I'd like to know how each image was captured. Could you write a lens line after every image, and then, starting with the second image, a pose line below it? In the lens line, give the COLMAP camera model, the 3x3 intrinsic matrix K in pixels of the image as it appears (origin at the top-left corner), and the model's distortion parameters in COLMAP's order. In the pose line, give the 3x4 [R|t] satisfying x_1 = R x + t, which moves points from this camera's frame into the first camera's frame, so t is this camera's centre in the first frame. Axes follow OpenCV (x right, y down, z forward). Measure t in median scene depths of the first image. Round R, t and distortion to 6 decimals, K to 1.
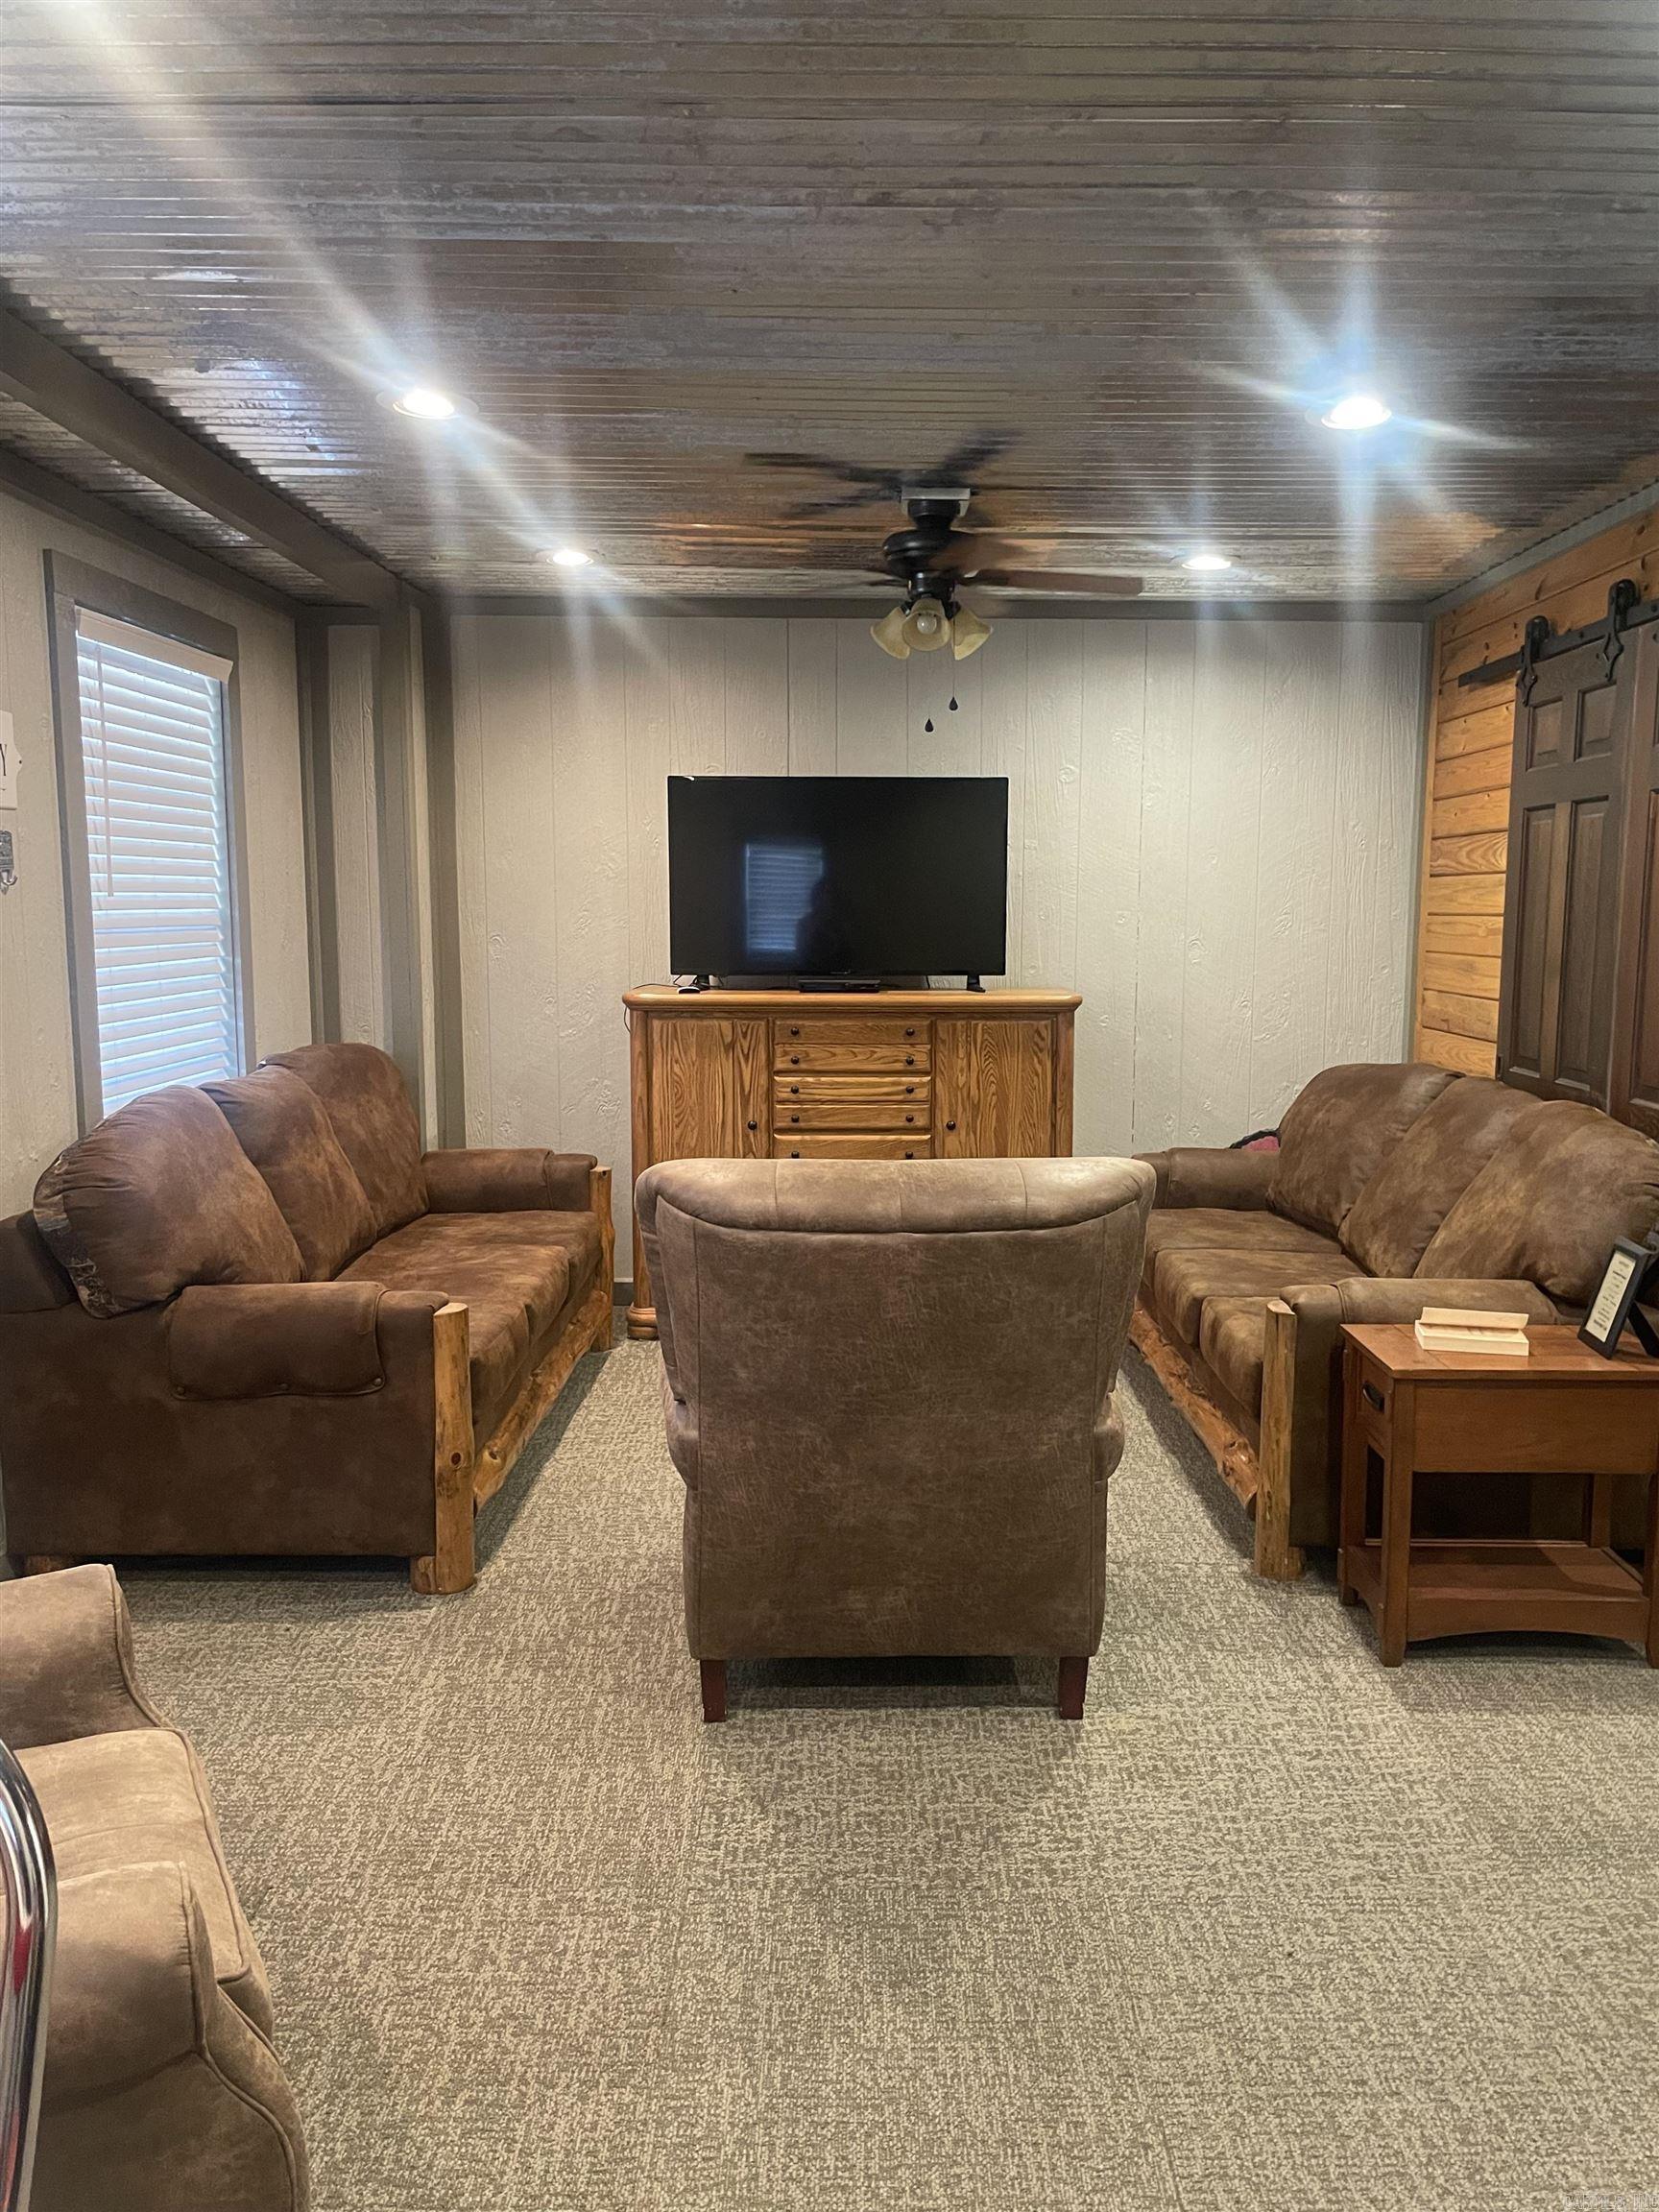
lens RADIAL K [[1683.1, 0, 896.3], [0, 1683.1, 1089.8], [0, 0, 1]] dist [0.039008, -0.060866]
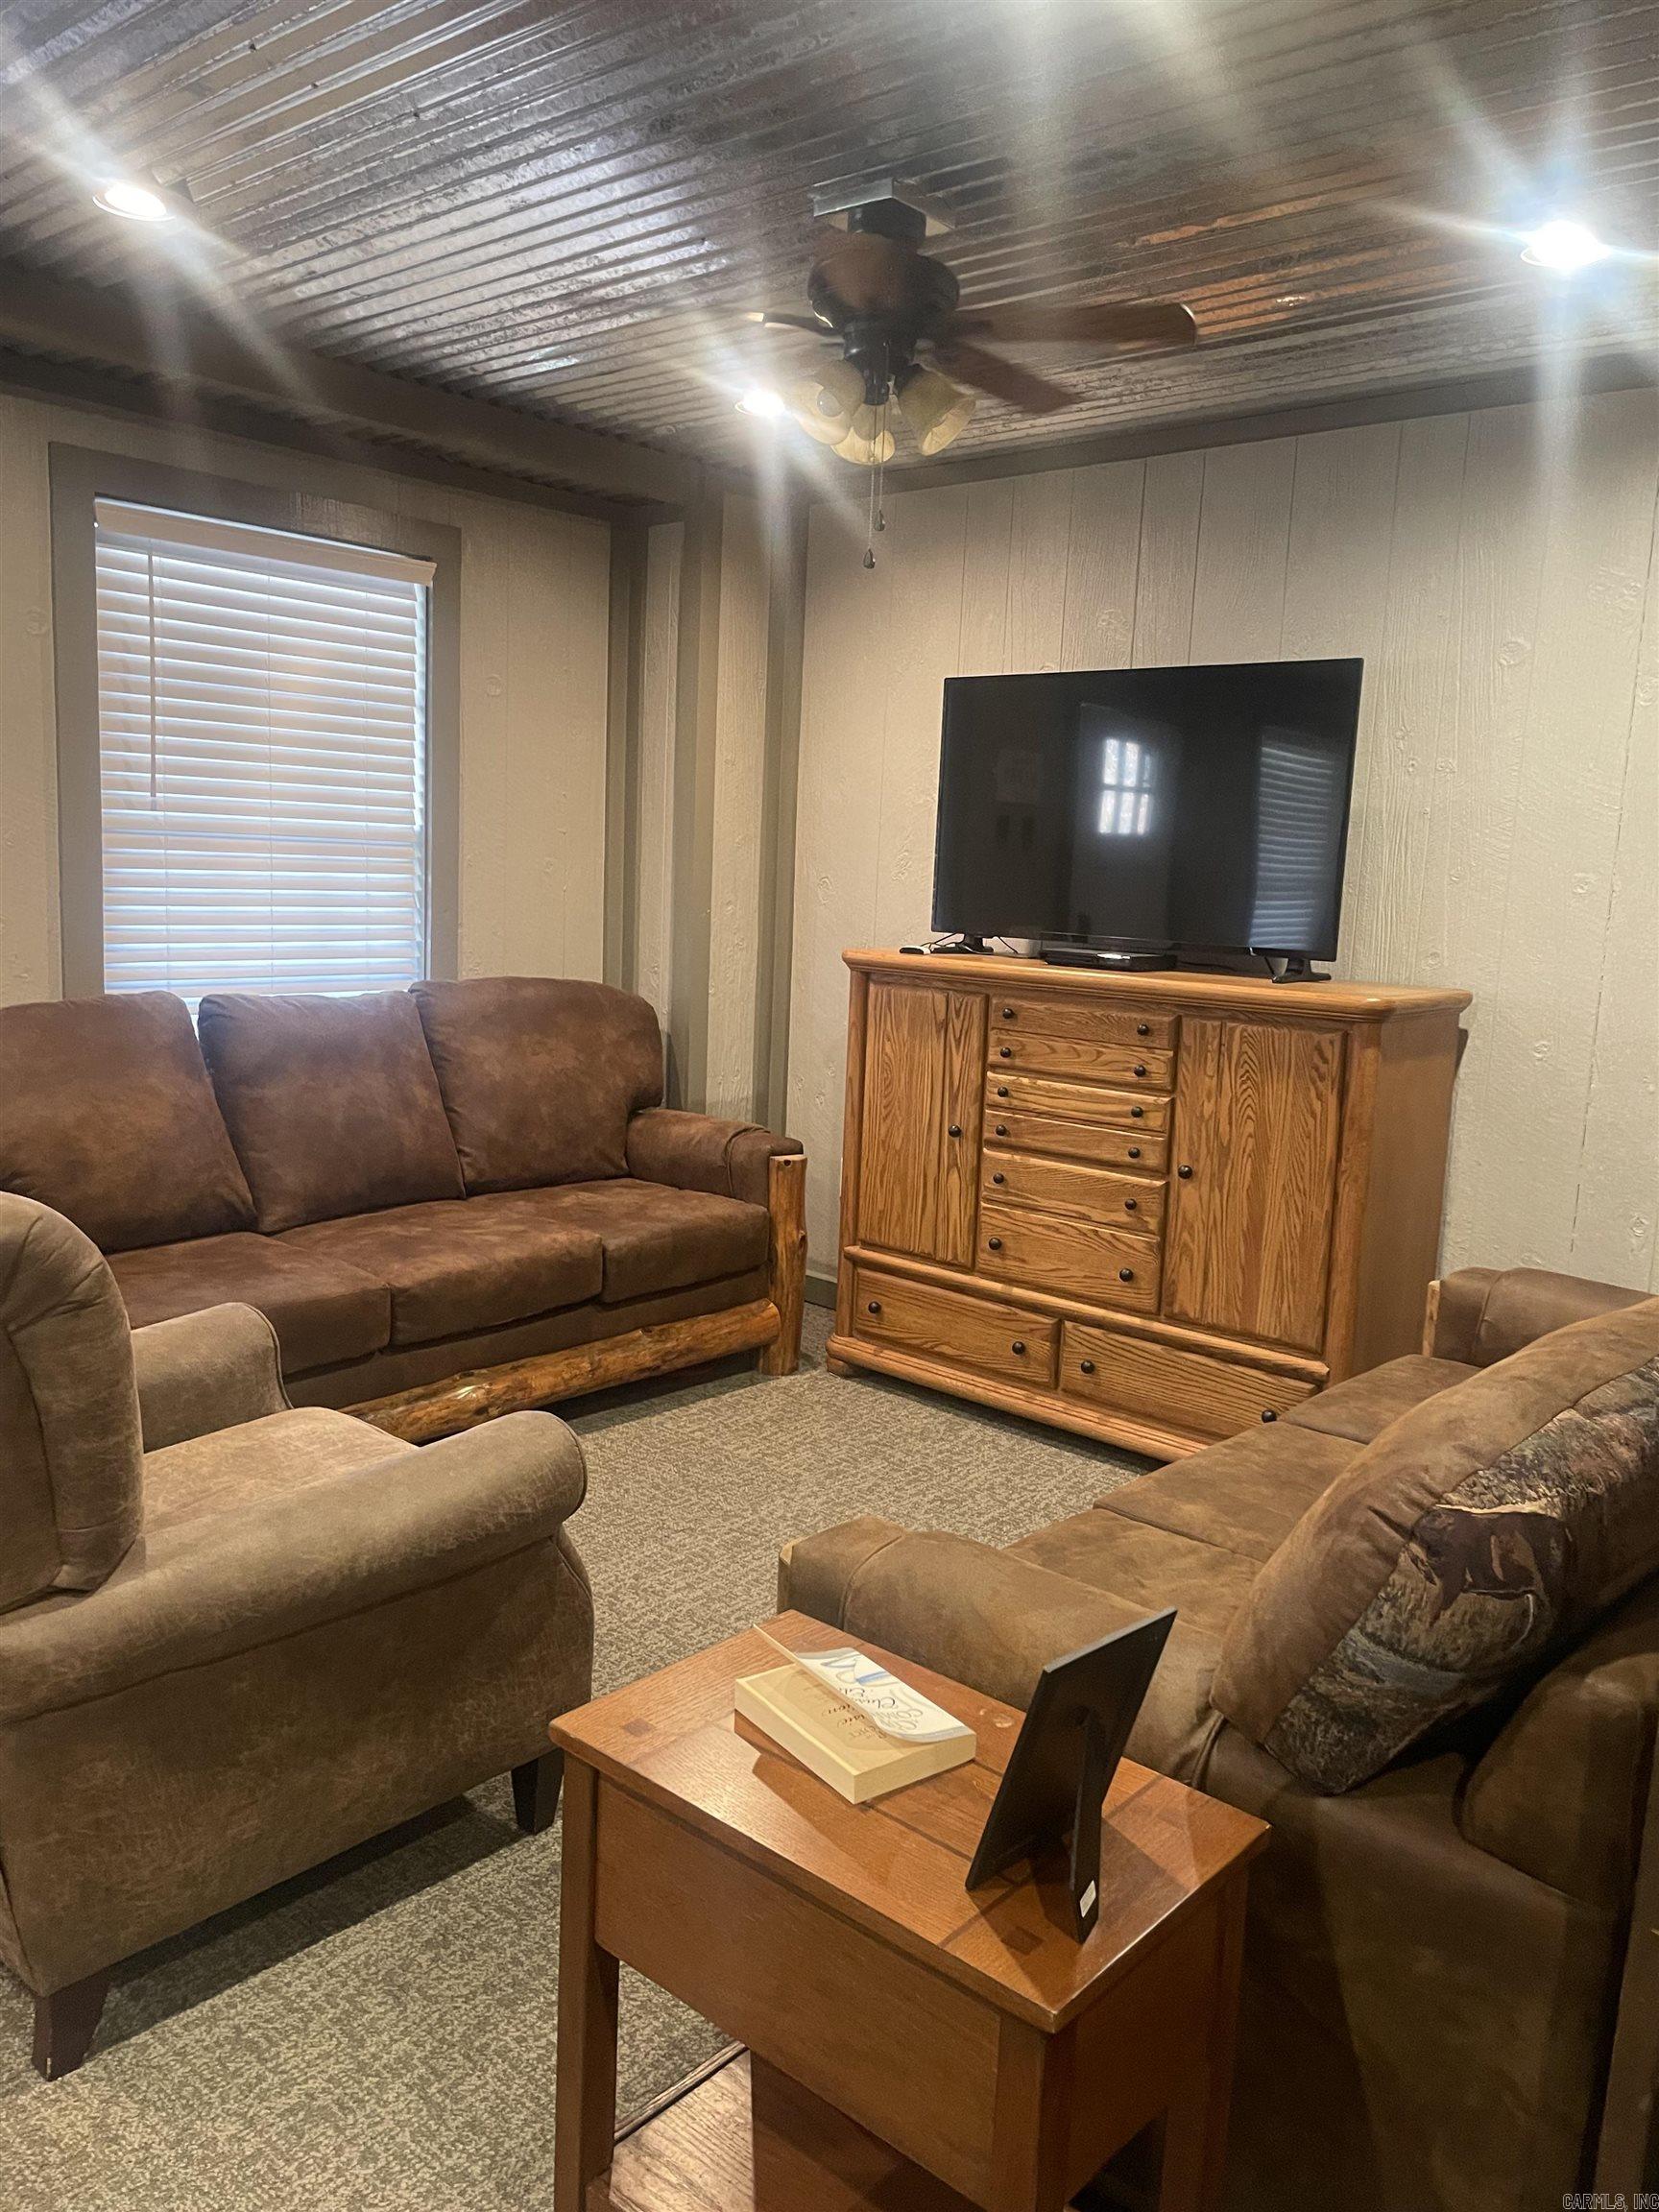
lens RADIAL K [[1683.1, 0, 825.6], [0, 1683.1, 1108.8], [0, 0, 1]] dist [0.039008, -0.060866]
pose [[0.740492, 0.128392, -0.659687, 0.374074], [-0.115253, 0.991300, 0.063562, -0.030936], [0.662109, 0.028963, 0.748848, 0.388244]]
